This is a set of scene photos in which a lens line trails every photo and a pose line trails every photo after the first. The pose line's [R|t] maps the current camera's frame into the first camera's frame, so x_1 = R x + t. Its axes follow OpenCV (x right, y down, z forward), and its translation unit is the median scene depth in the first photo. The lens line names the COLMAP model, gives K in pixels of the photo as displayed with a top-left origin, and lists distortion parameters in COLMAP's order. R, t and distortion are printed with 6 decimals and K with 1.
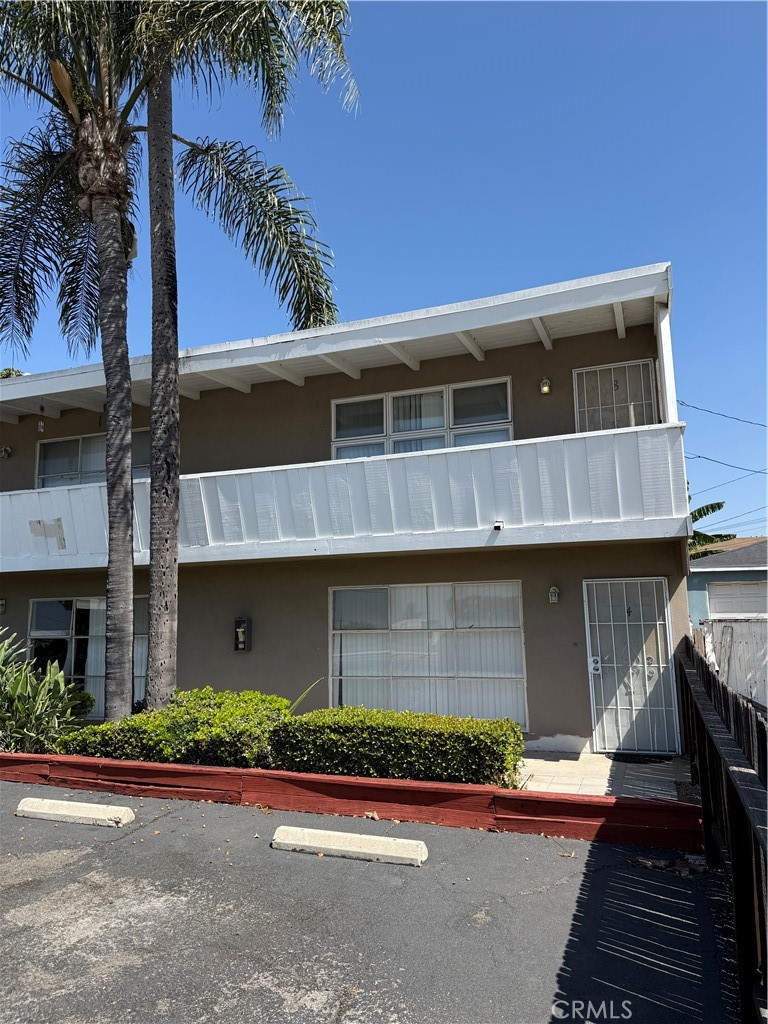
lens RADIAL K [[710.1, 0, 389.3], [0, 710.1, 511.7], [0, 0, 1]] dist [0.099164, -0.121545]
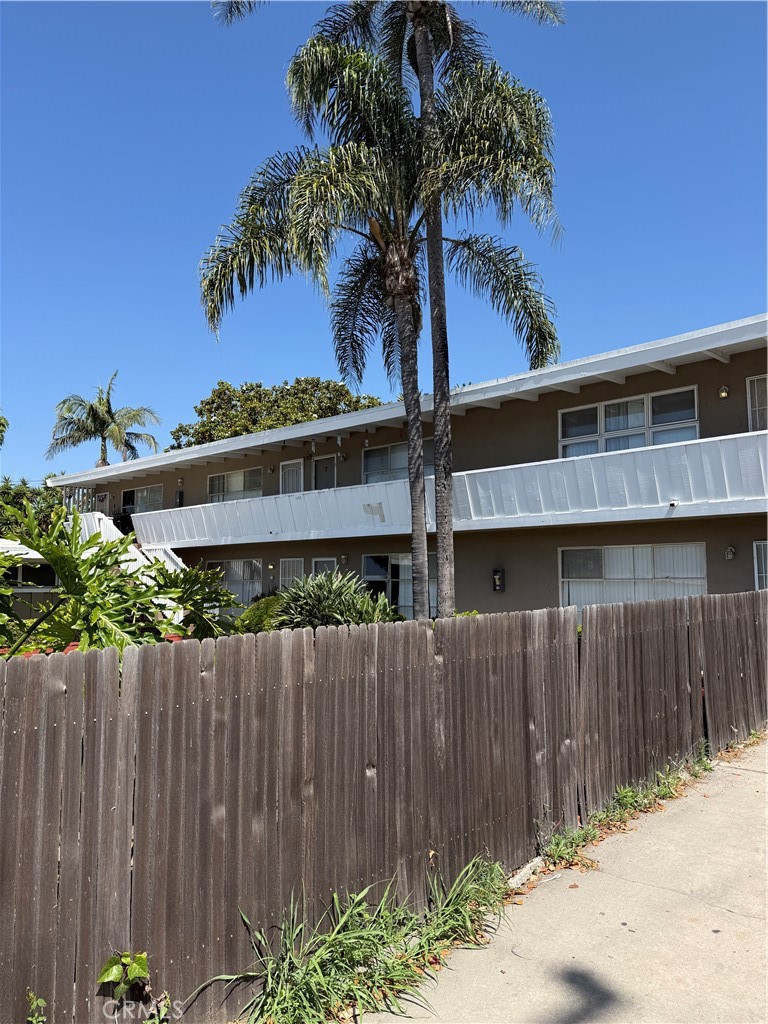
lens RADIAL K [[716.3, 0, 384.0], [0, 716.3, 512.0], [0, 0, 1]] dist [0.038240, -0.045849]
pose [[0.924968, -0.016539, -0.379684, 0.149008], [0.035920, 0.998385, 0.044017, -0.041108], [0.378343, -0.054352, 0.924068, -0.466131]]
